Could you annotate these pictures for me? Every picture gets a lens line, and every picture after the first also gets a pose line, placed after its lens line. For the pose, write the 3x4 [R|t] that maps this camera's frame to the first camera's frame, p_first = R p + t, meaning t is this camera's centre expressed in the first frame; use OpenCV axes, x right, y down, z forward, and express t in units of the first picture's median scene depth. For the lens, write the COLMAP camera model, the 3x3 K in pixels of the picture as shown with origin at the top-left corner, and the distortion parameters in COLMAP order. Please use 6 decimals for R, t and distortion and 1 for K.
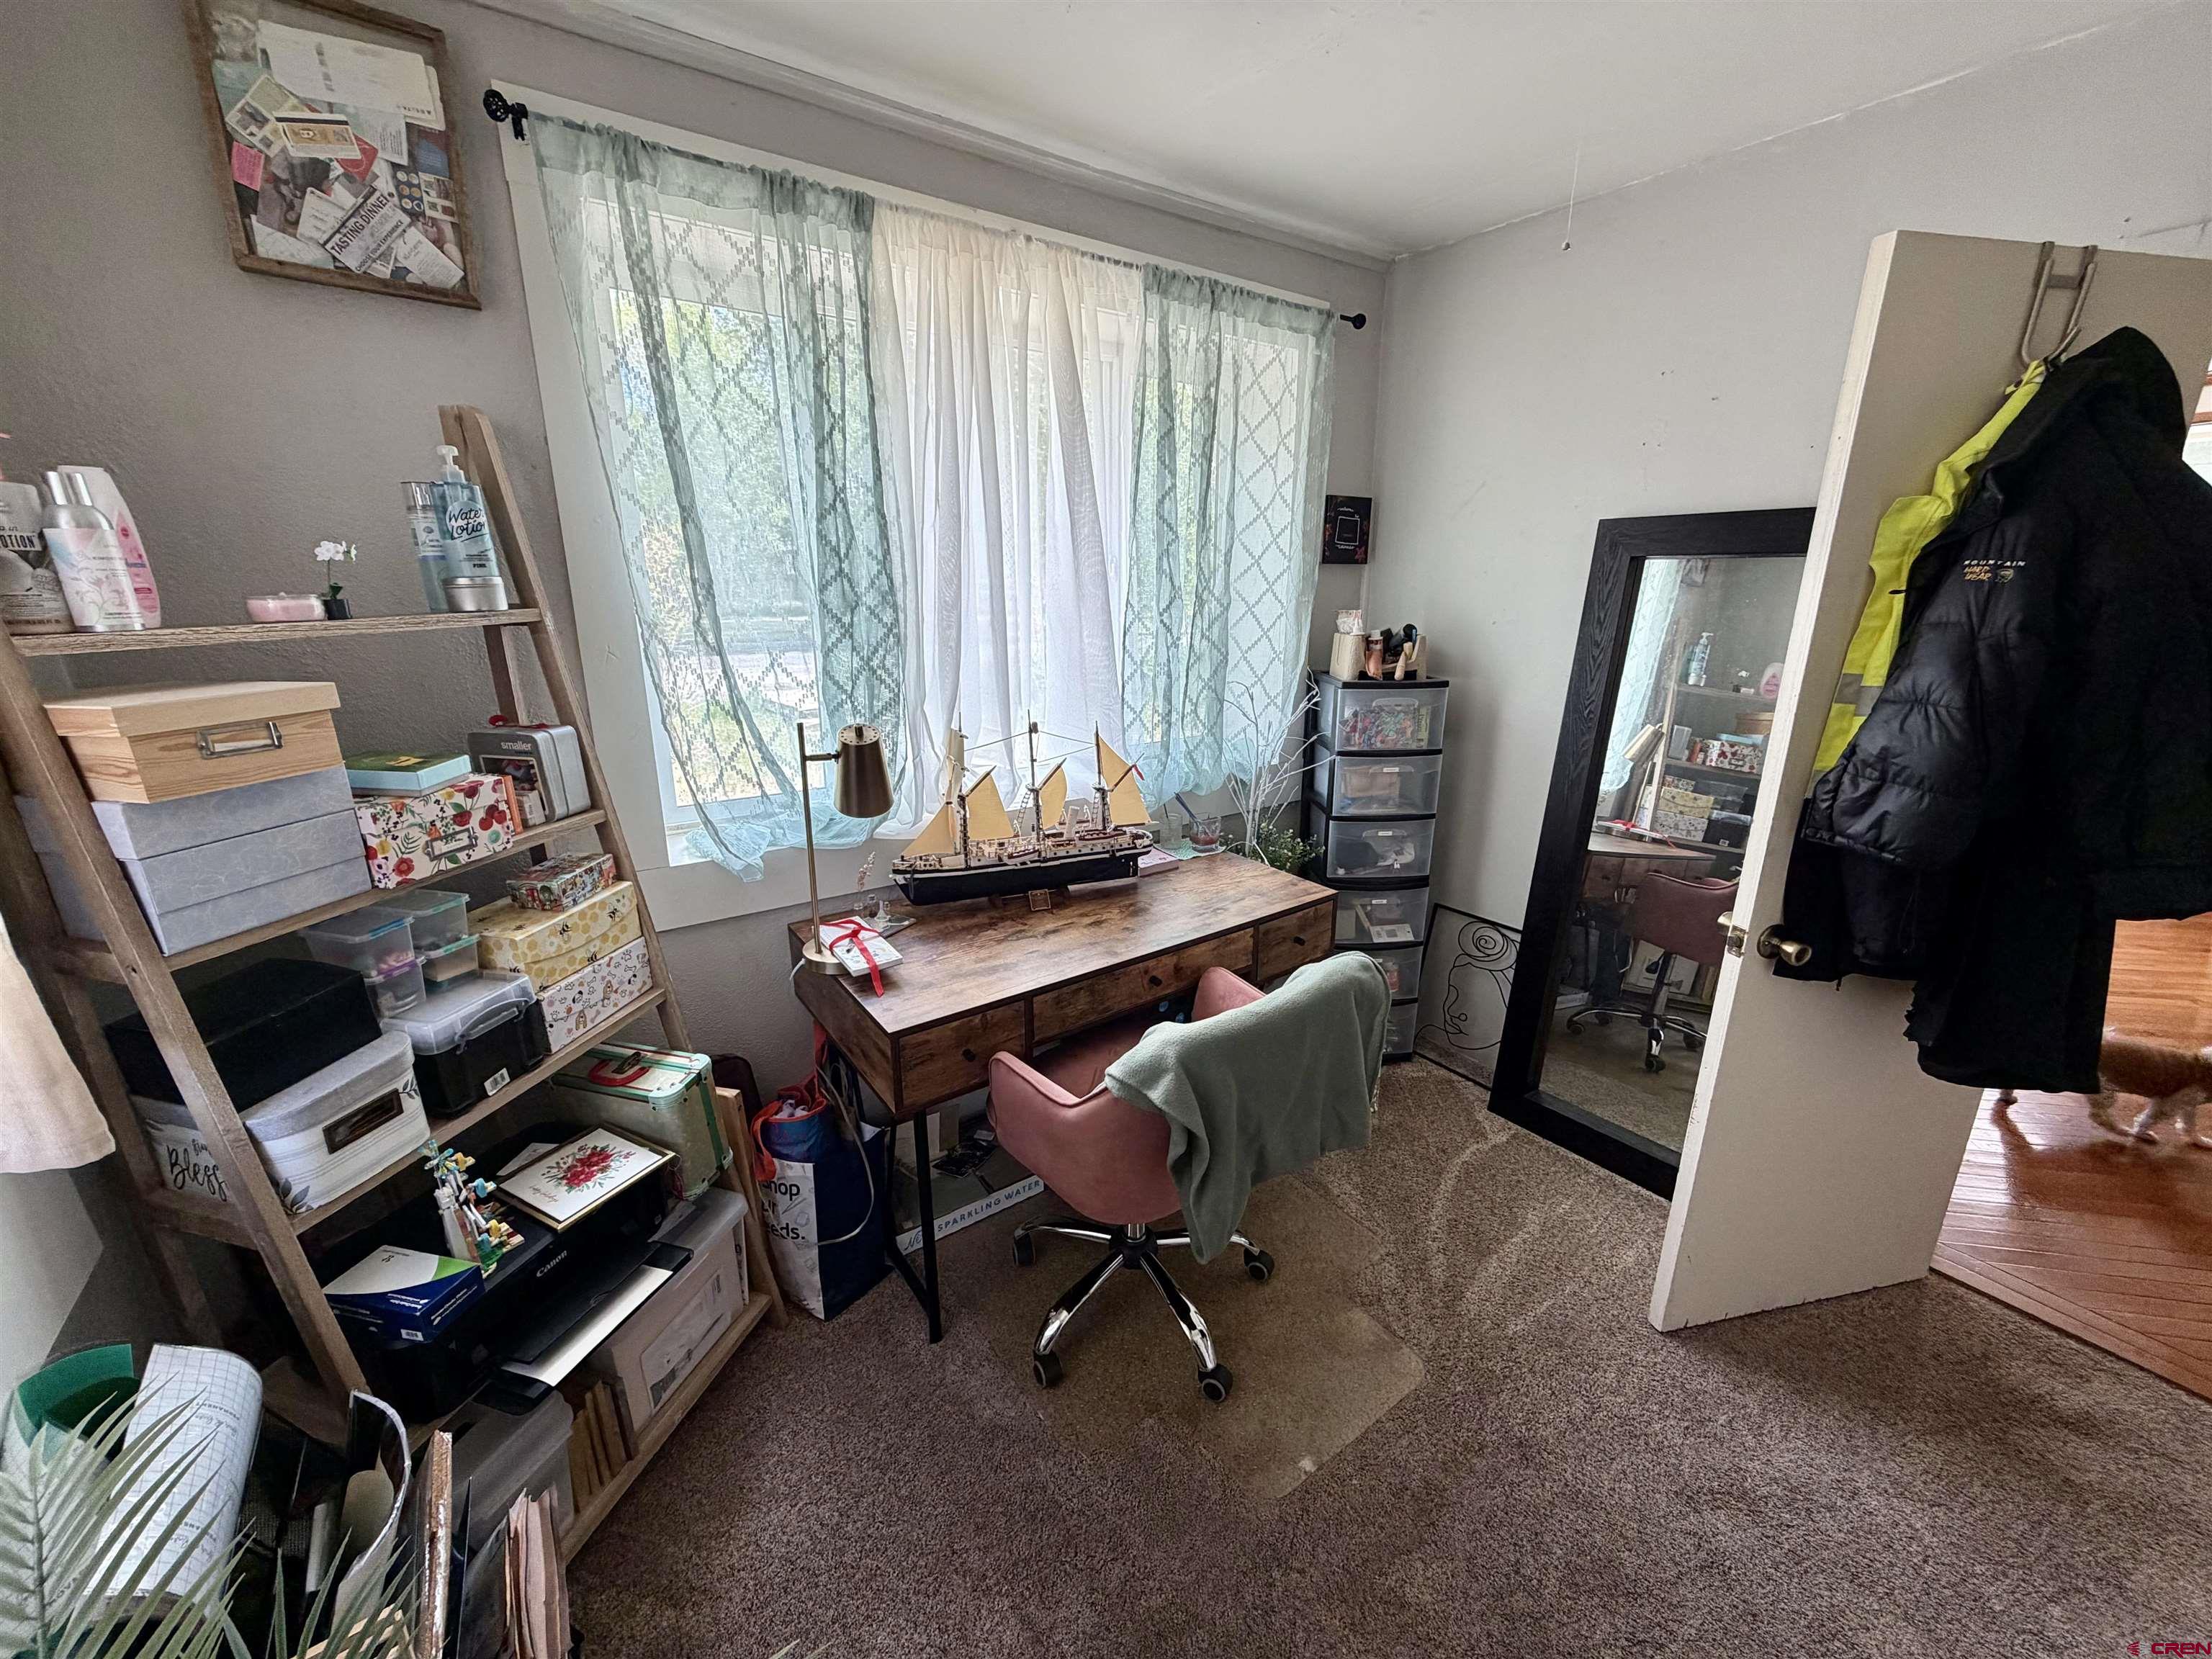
lens RADIAL K [[874.5, 0, 1105.8], [0, 874.5, 837.6], [0, 0, 1]] dist [0.009031, -0.000044]
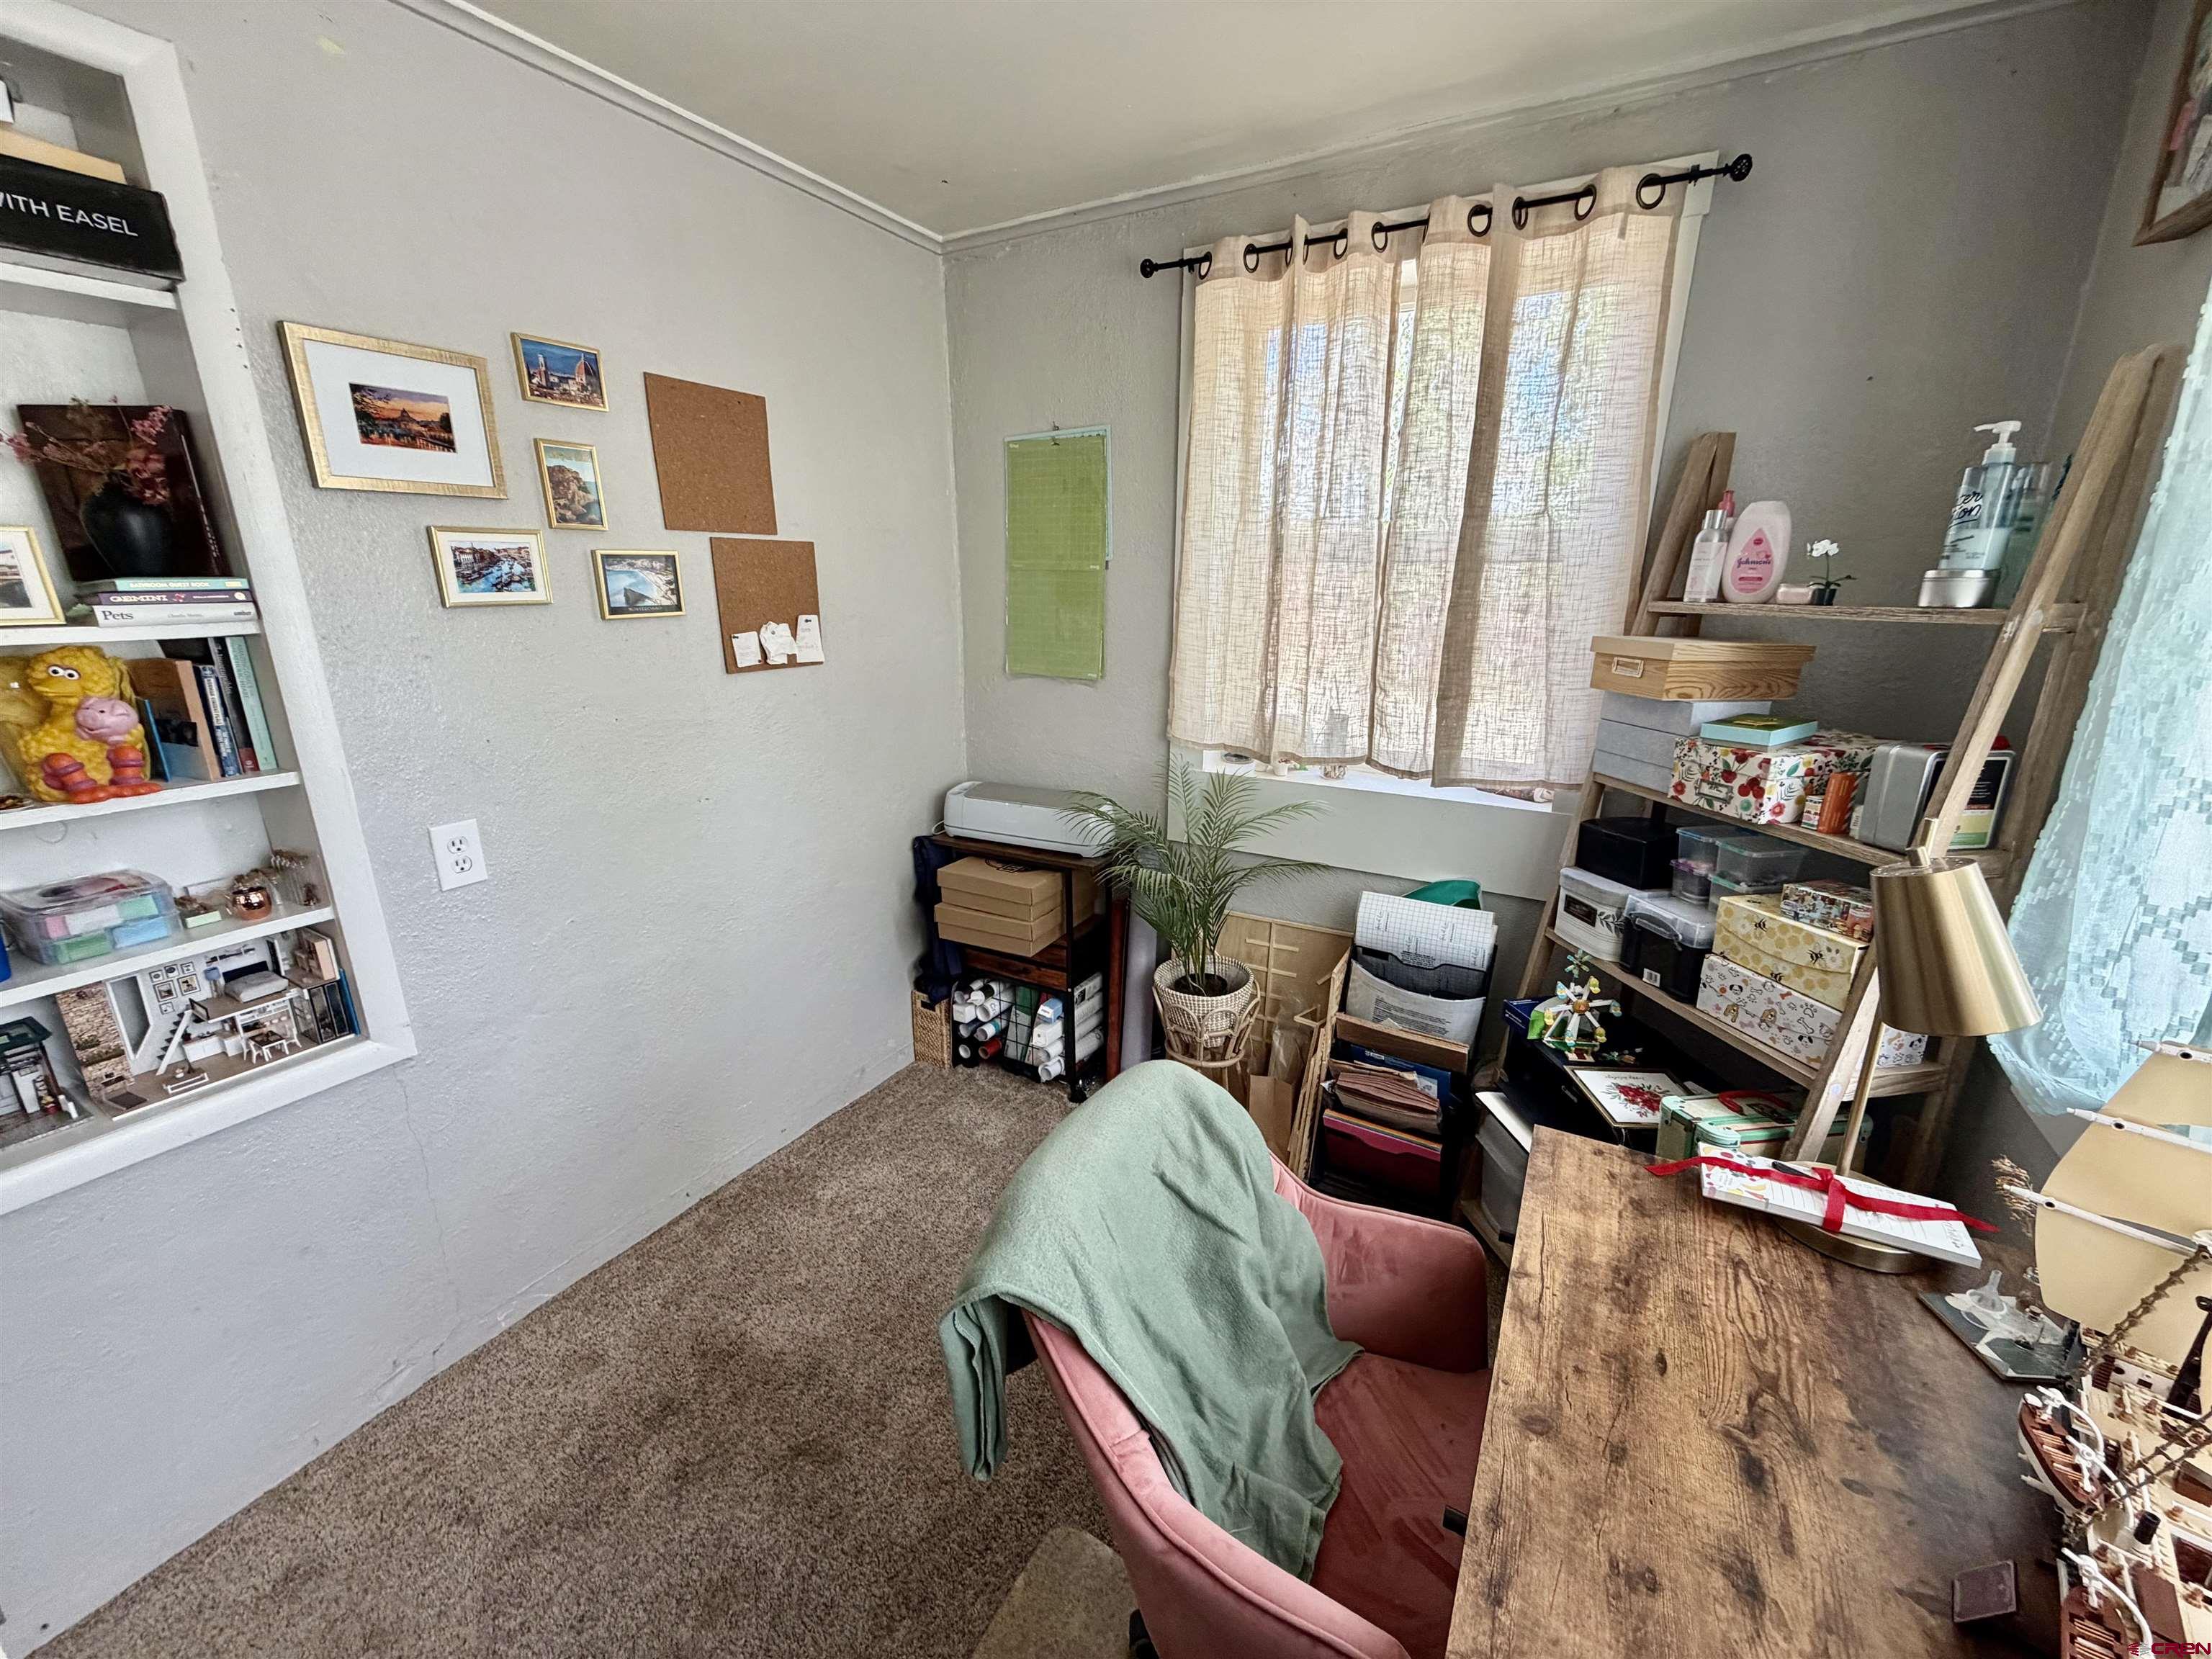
lens RADIAL K [[874.5, 0, 1107.3], [0, 874.5, 830.2], [0, 0, 1]] dist [0.009031, -0.000044]
pose [[-0.908798, 0.121998, -0.399002, 0.492036], [-0.115959, 0.844771, 0.522413, -0.471854], [0.400799, 0.521035, -0.753580, 1.572095]]
